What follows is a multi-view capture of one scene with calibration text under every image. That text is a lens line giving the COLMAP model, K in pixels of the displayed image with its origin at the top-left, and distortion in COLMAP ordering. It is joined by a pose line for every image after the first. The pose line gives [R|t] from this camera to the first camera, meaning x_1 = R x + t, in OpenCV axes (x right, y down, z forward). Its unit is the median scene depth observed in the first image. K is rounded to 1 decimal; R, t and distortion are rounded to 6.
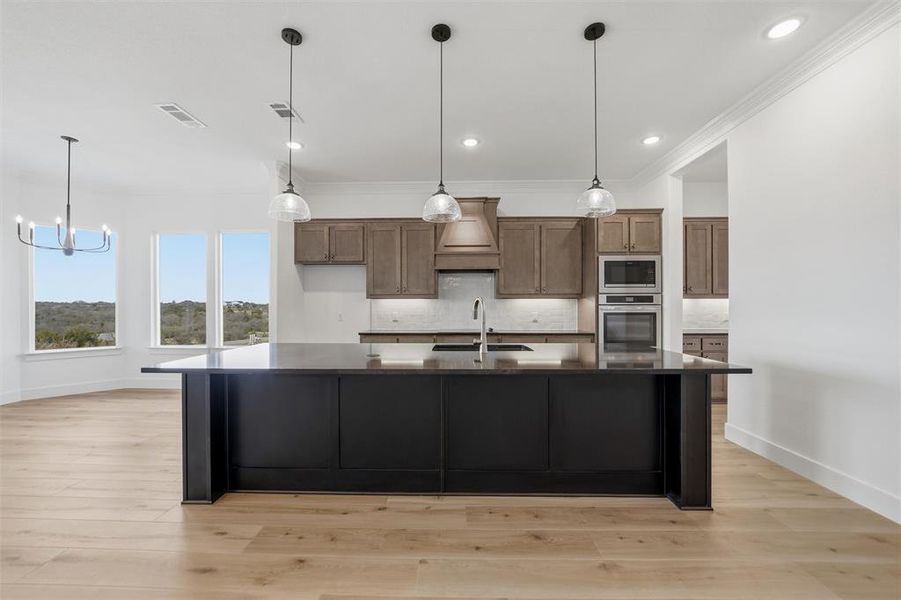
lens RADIAL K [[350.1, 0, 455.8], [0, 350.1, 302.6], [0, 0, 1]] dist [-0.010903, 0.001690]
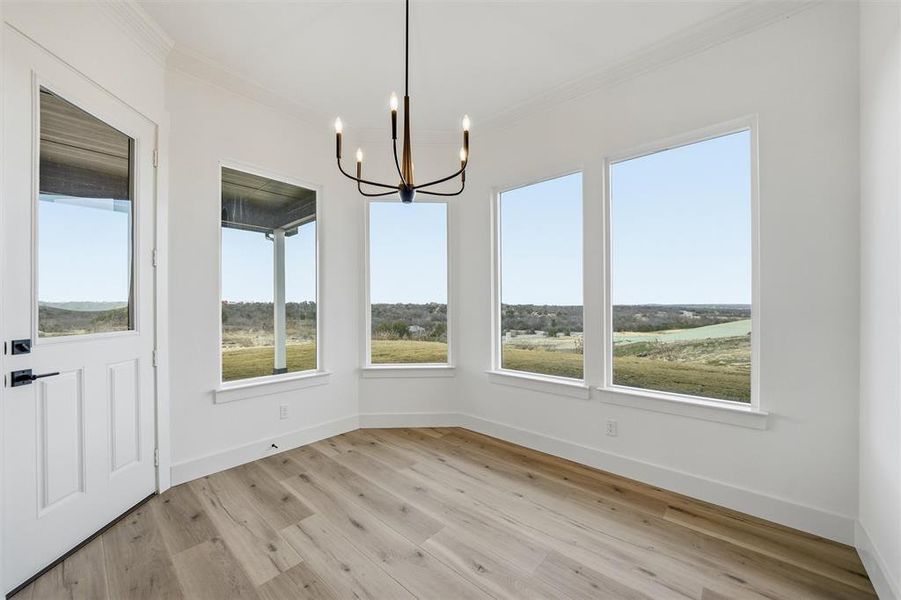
lens RADIAL K [[350.1, 0, 449.7], [0, 350.1, 304.8], [0, 0, 1]] dist [-0.010903, 0.001690]
pose [[0.774564, -0.000872, -0.632495, -0.647311], [0.003131, 0.999992, 0.002455, 0.005842], [0.632488, -0.003882, 0.774561, 0.557762]]
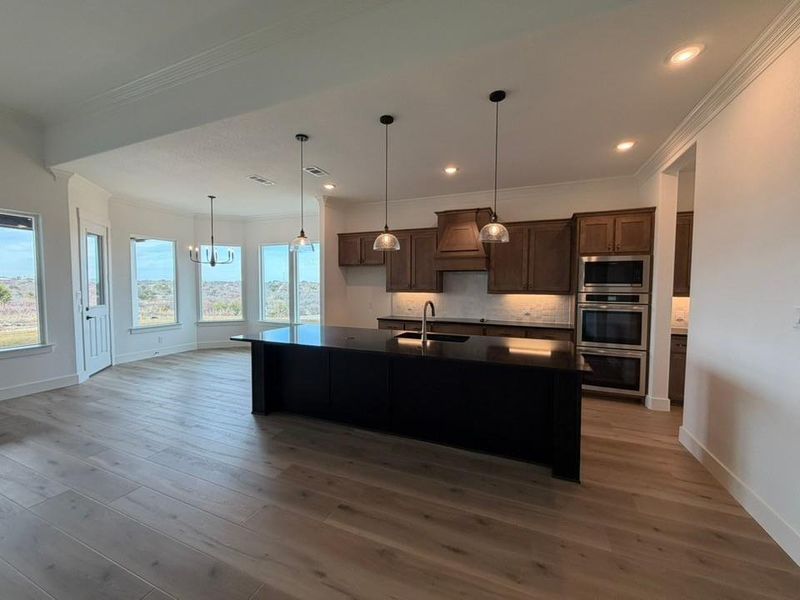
lens RADIAL K [[328.0, 0, 397.9], [0, 328.0, 299.0], [0, 0, 1]] dist [0.012912, -0.000436]
pose [[0.929954, 0.023688, -0.366913, 0.265746], [-0.006396, 0.998814, 0.048273, -0.051212], [0.367621, -0.042545, 0.929002, -0.143967]]
